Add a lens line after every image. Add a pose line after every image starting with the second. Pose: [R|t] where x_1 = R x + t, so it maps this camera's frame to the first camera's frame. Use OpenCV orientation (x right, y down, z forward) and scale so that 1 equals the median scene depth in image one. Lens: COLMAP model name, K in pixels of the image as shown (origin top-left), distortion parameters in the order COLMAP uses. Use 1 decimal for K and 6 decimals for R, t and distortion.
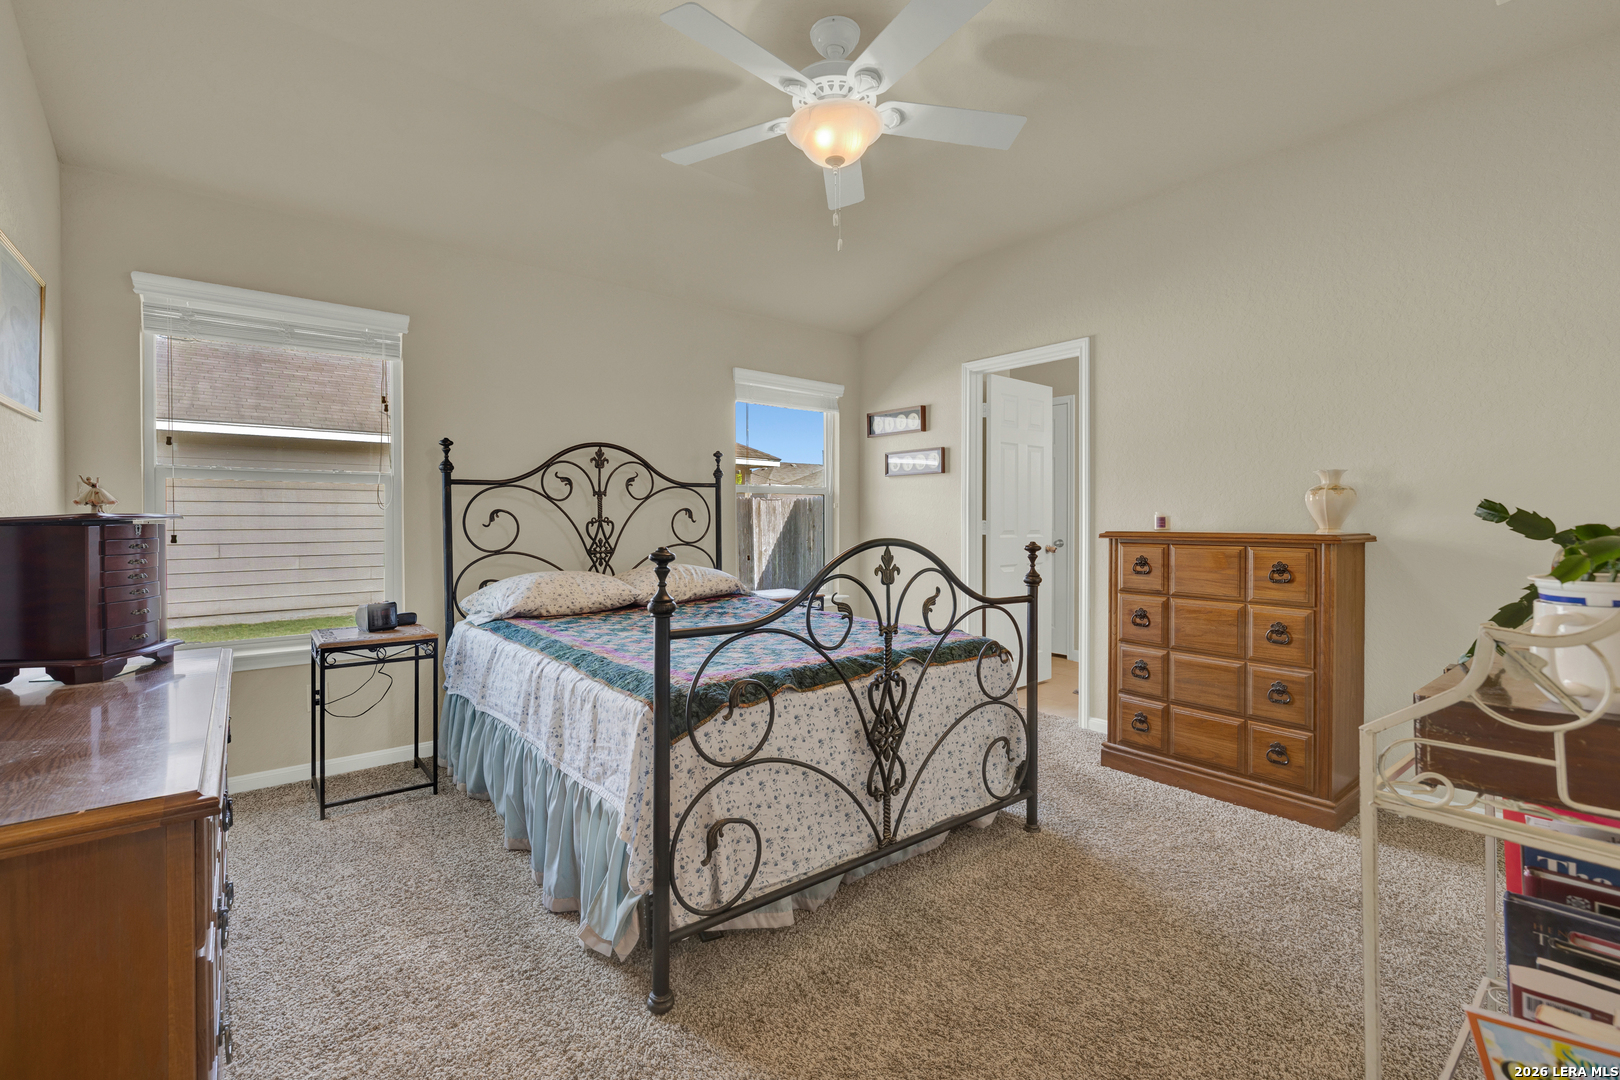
lens RADIAL K [[700.8, 0, 815.3], [0, 700.8, 531.8], [0, 0, 1]] dist [-0.002340, 0.000330]
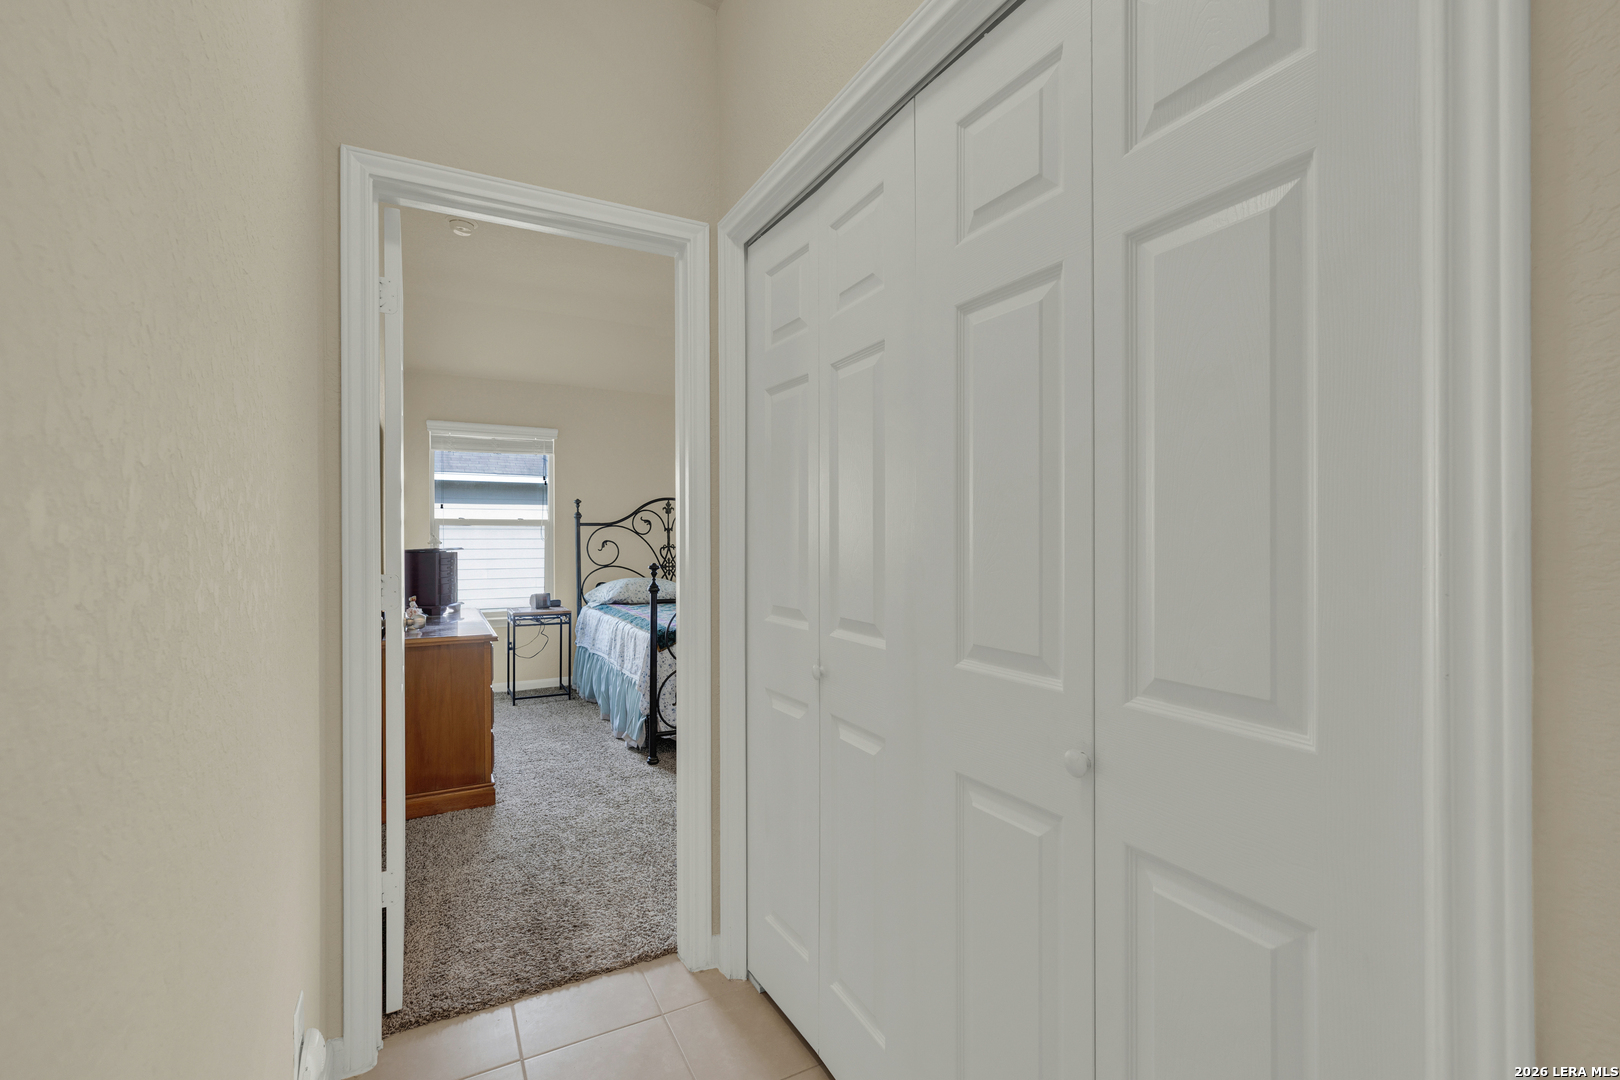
lens RADIAL K [[700.8, 0, 804.4], [0, 700.8, 545.5], [0, 0, 1]] dist [-0.002340, 0.000330]
pose [[0.980257, -0.000737, -0.197725, 0.388905], [-0.000534, 0.999980, -0.006375, -0.010650], [0.197726, 0.006355, 0.980237, -0.622850]]
